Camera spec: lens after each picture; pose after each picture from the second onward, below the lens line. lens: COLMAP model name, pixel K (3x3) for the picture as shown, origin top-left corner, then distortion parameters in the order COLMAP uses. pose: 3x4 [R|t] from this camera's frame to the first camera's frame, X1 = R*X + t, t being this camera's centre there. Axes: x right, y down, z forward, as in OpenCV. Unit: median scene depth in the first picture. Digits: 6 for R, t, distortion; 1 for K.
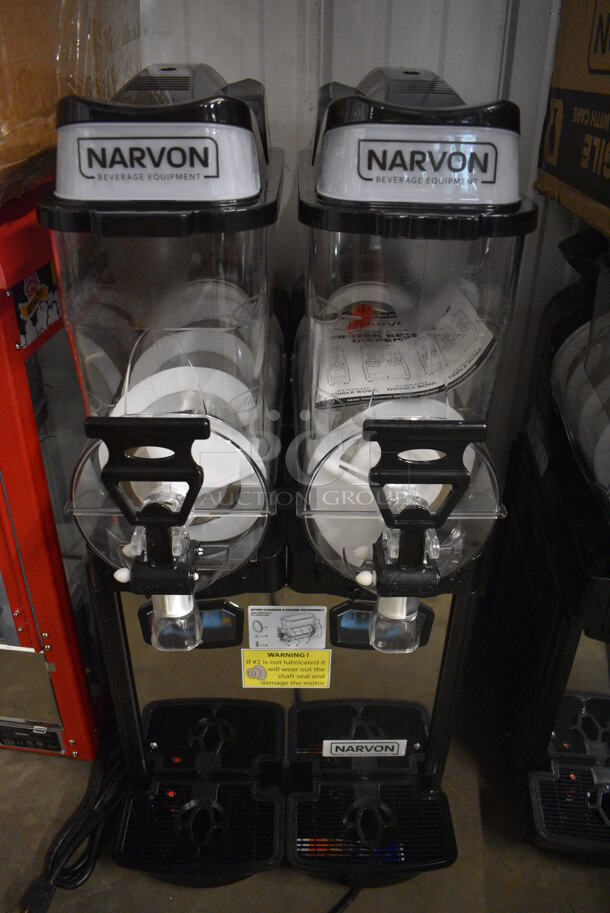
lens RADIAL K [[700.2, 0, 302.2], [0, 700.2, 458.2], [0, 0, 1]] dist [-0.096664, 0.016265]
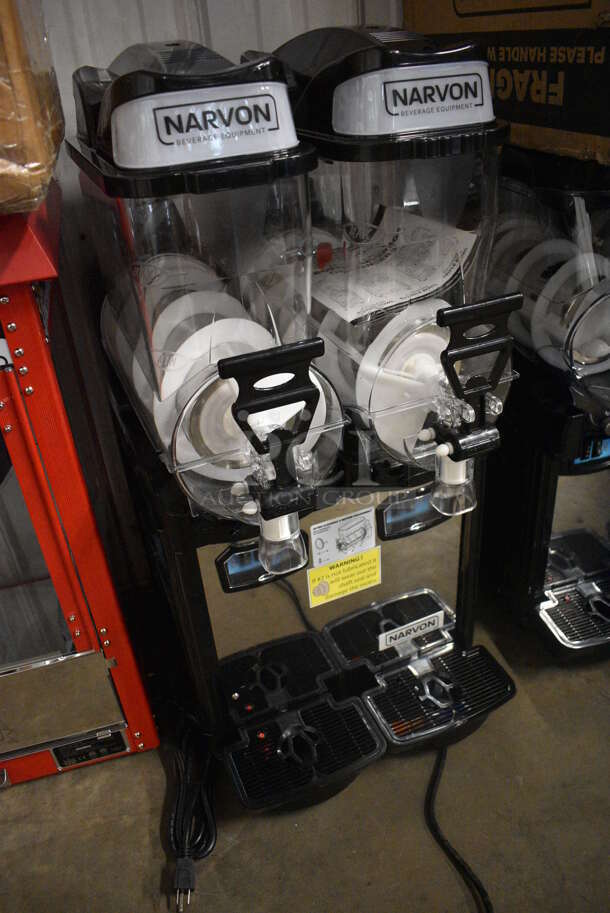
lens RADIAL K [[700.2, 0, 305.9], [0, 700.2, 456.7], [0, 0, 1]] dist [-0.096664, 0.016265]
pose [[0.921465, -0.272165, 0.277178, -0.333730], [0.267350, 0.961983, 0.055791, 0.039242], [-0.281825, 0.022694, 0.959197, -0.056164]]
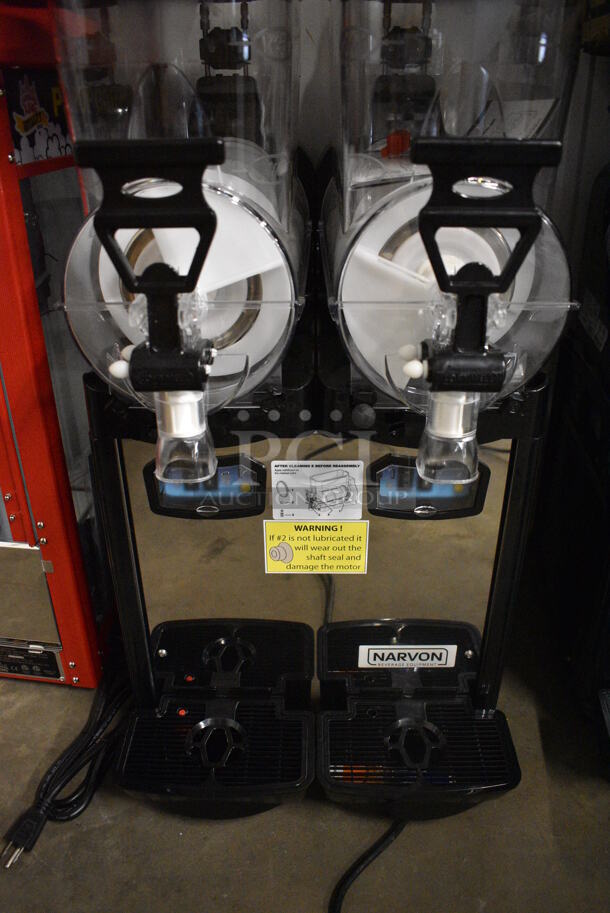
lens RADIAL K [[700.2, 0, 304.1], [0, 700.2, 456.1], [0, 0, 1]] dist [-0.096664, 0.016265]
pose [[0.999500, -0.008858, -0.030338, -0.010502], [0.007553, 0.999053, -0.042843, 0.225284], [0.030689, 0.042593, 0.998621, 0.133989]]
